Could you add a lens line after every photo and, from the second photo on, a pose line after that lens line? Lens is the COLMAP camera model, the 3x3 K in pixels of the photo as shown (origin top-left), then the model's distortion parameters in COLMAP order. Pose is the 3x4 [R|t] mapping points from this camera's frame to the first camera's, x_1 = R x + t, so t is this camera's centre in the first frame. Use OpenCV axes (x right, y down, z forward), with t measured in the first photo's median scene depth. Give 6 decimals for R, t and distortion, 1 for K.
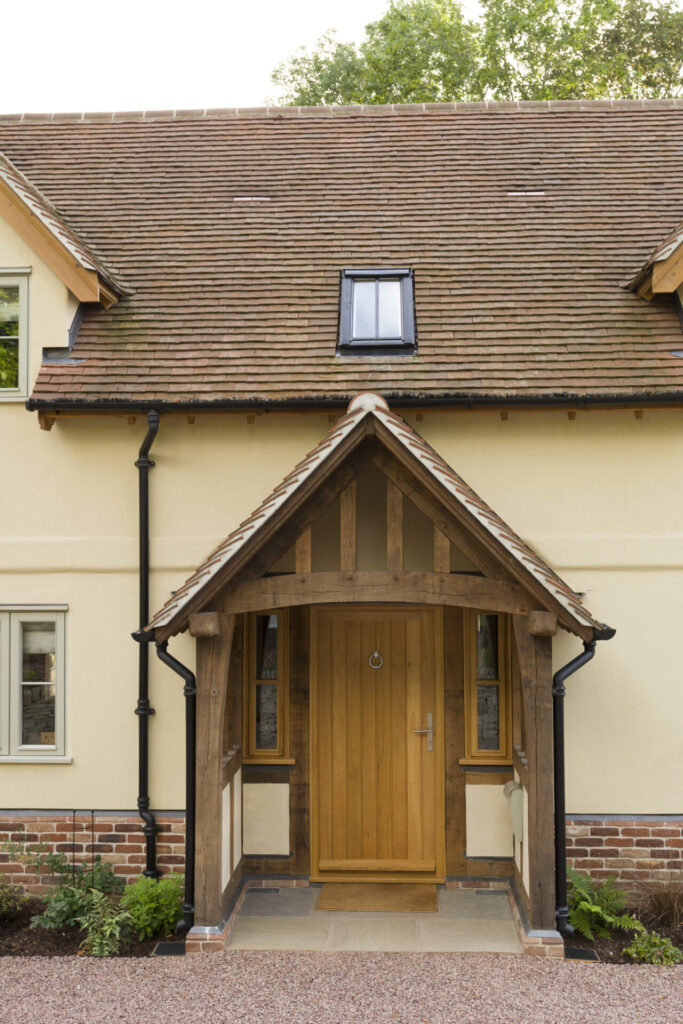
lens RADIAL K [[1086.9, 0, 342.3], [0, 1086.9, 510.6], [0, 0, 1]] dist [-0.003301, 0.000000]
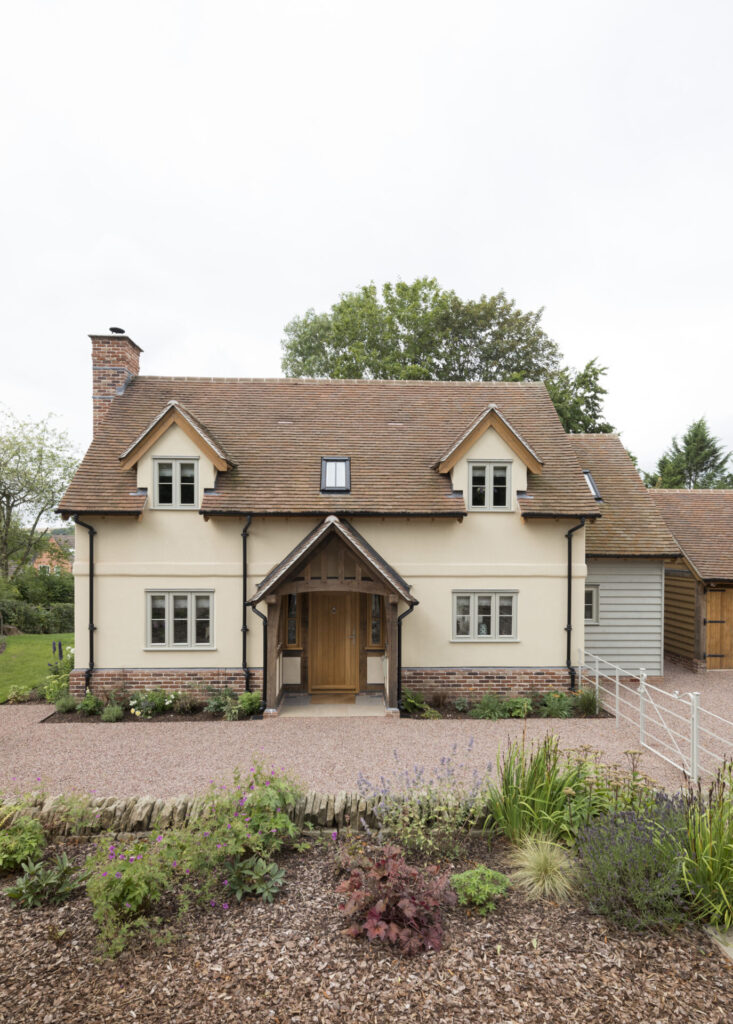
lens RADIAL K [[544.7, 0, 363.4], [0, 544.7, 546.6], [0, 0, 1]] dist [0.017800, -0.010856]
pose [[0.996460, 0.008626, 0.083629, -0.009842], [-0.012485, 0.998876, 0.045729, -0.079673], [-0.083140, -0.046611, 0.995447, -0.320682]]
